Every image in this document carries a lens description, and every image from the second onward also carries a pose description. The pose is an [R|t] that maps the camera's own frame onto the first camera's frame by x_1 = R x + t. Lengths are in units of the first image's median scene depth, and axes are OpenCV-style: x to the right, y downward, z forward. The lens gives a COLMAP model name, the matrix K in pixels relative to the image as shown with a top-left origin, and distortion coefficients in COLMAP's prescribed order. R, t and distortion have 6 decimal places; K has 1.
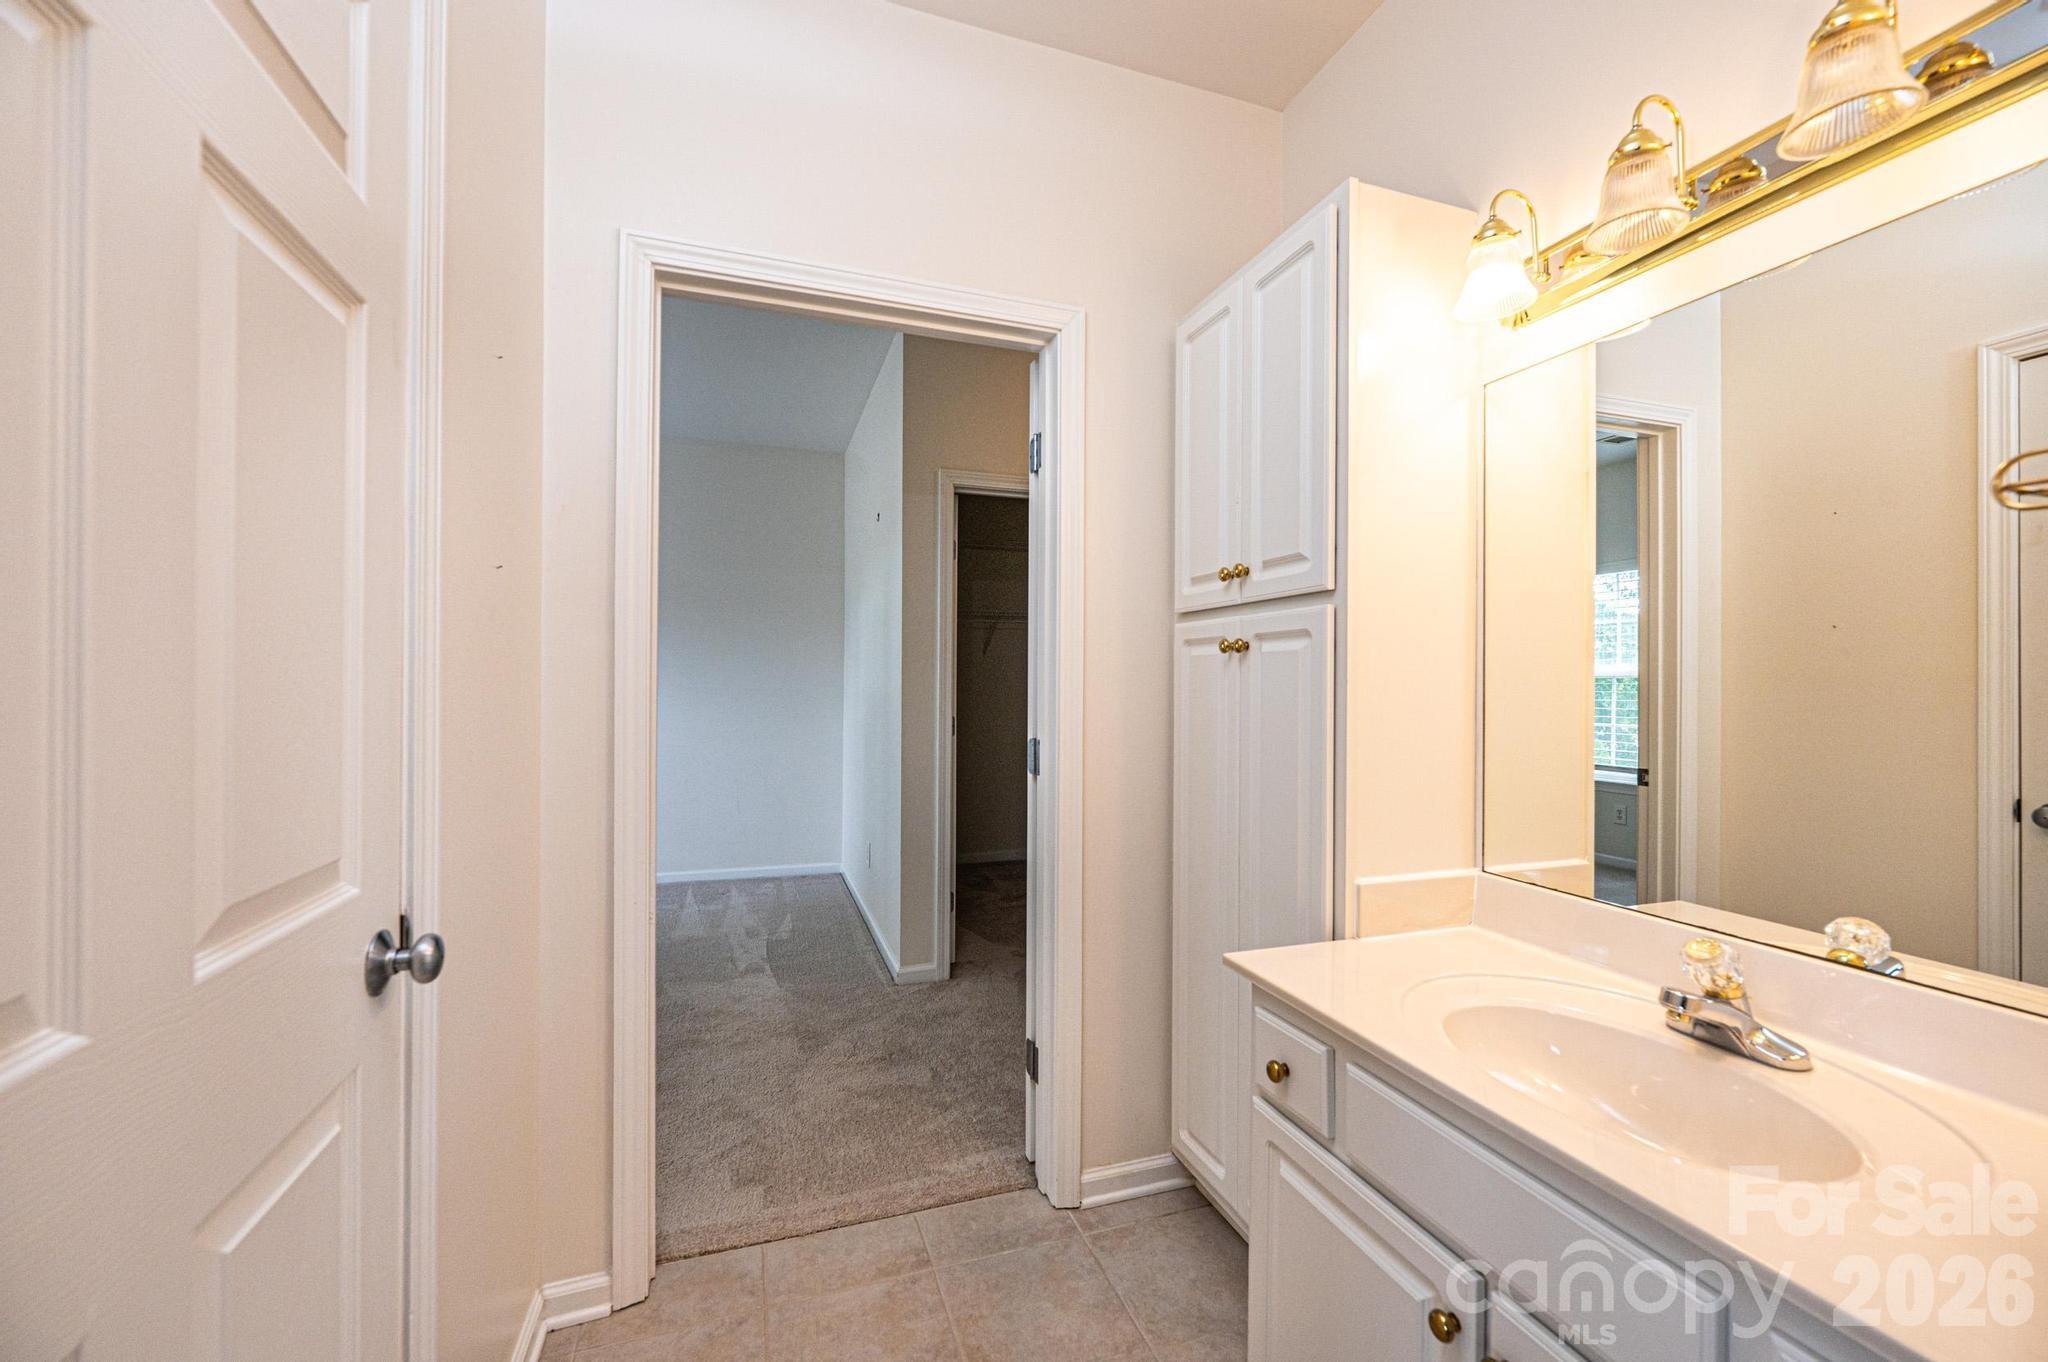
lens RADIAL K [[813.6, 0, 1020.3], [0, 813.6, 688.9], [0, 0, 1]] dist [0.010536, 0.001301]
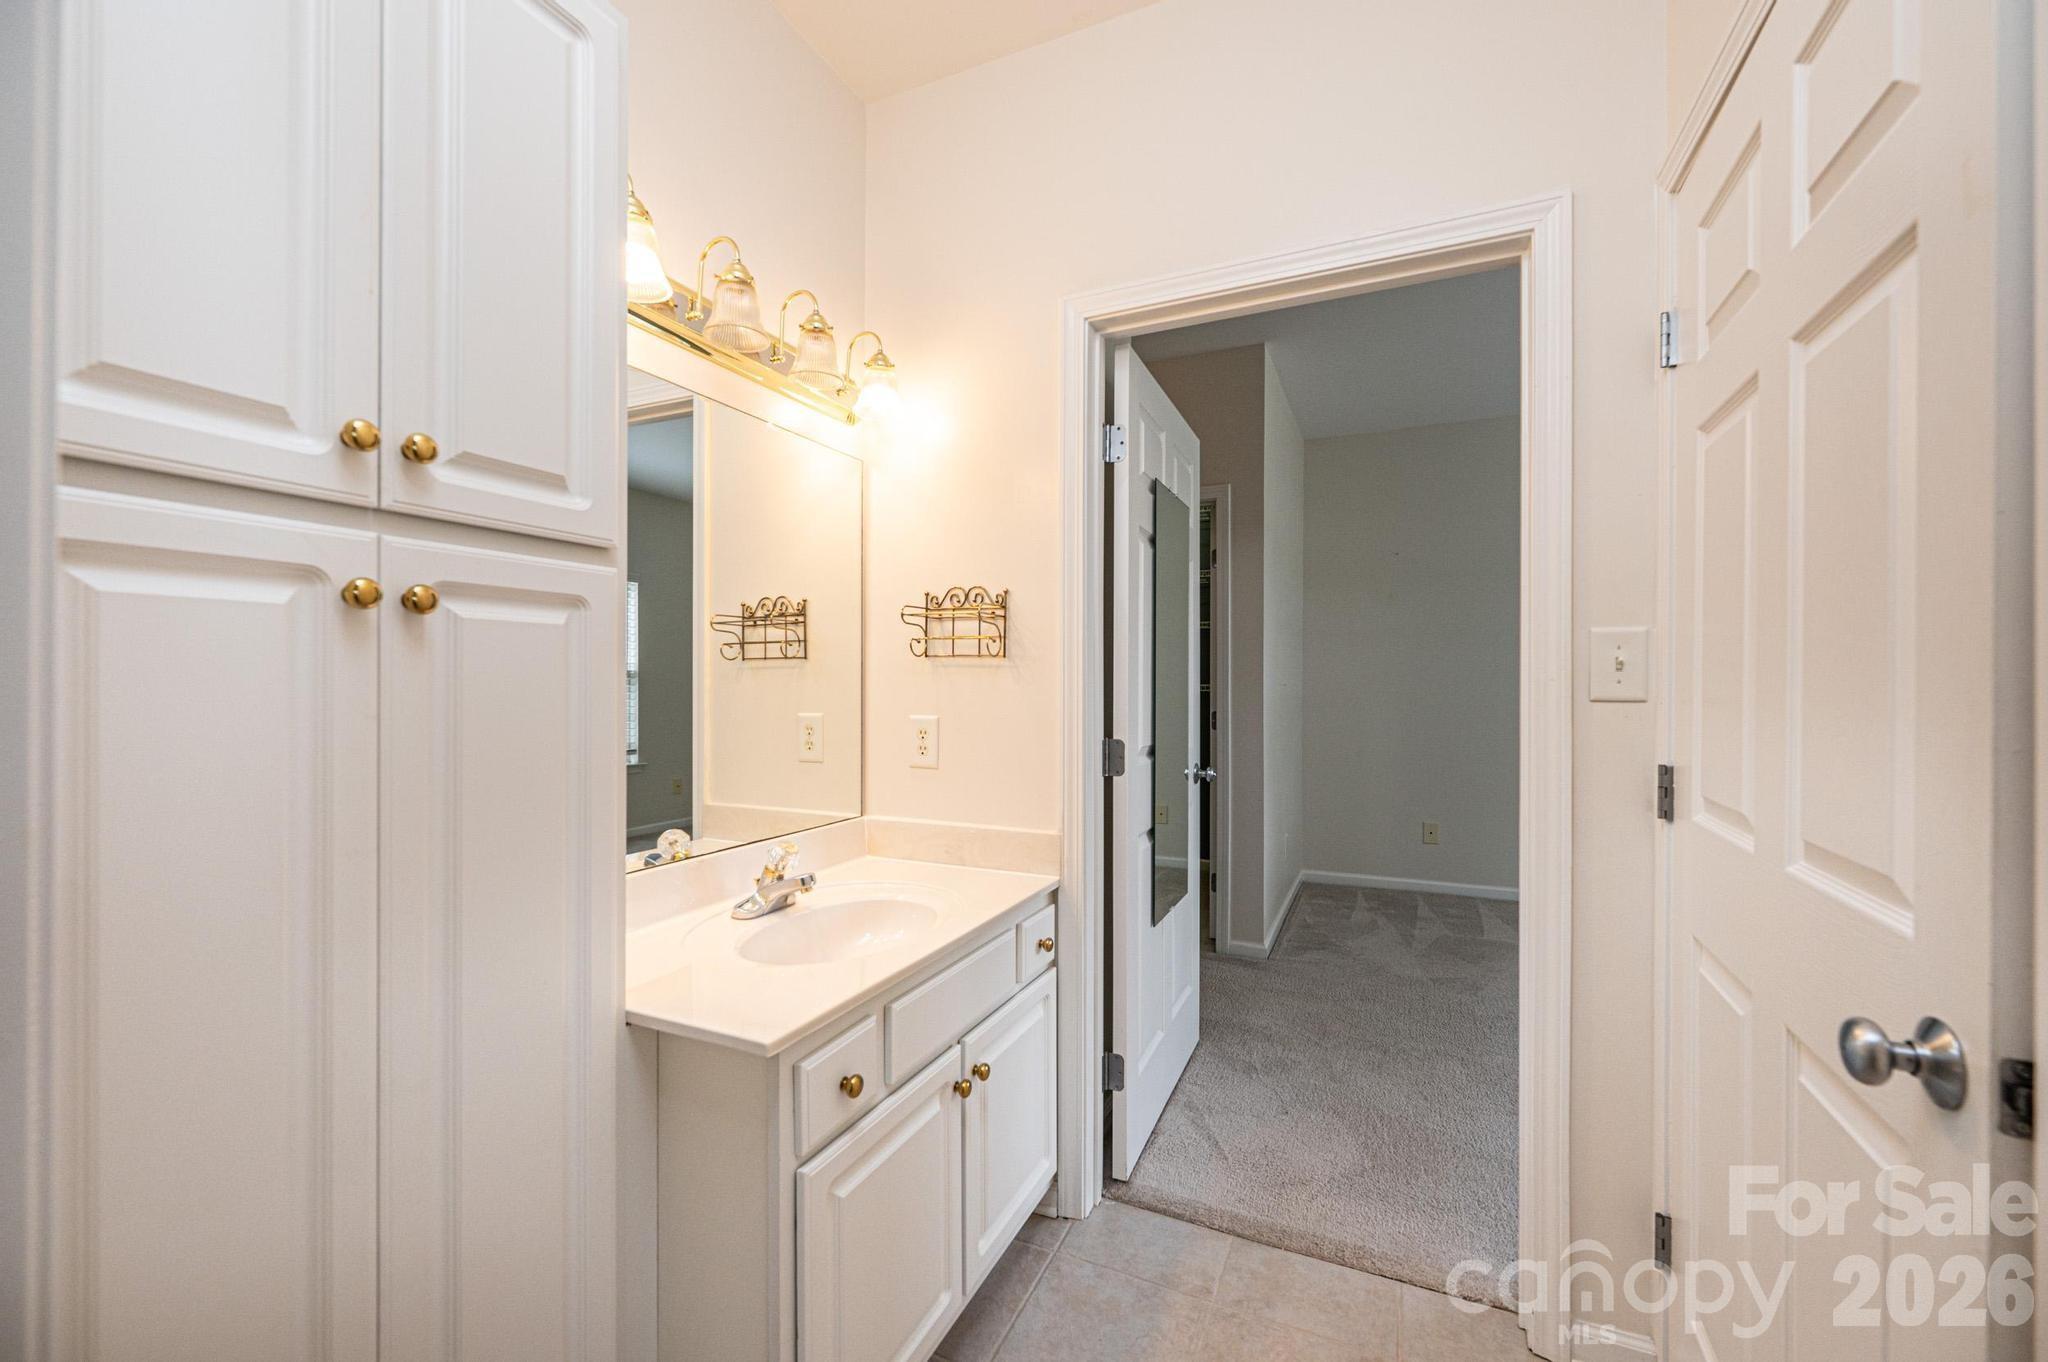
lens RADIAL K [[813.6, 0, 1036.1], [0, 813.6, 686.2], [0, 0, 1]] dist [0.010536, 0.001301]
pose [[-0.733421, -0.016661, 0.679571, -0.378603], [-0.007313, 0.999835, 0.016619, -0.012737], [-0.679736, 0.007219, -0.733422, 1.213884]]
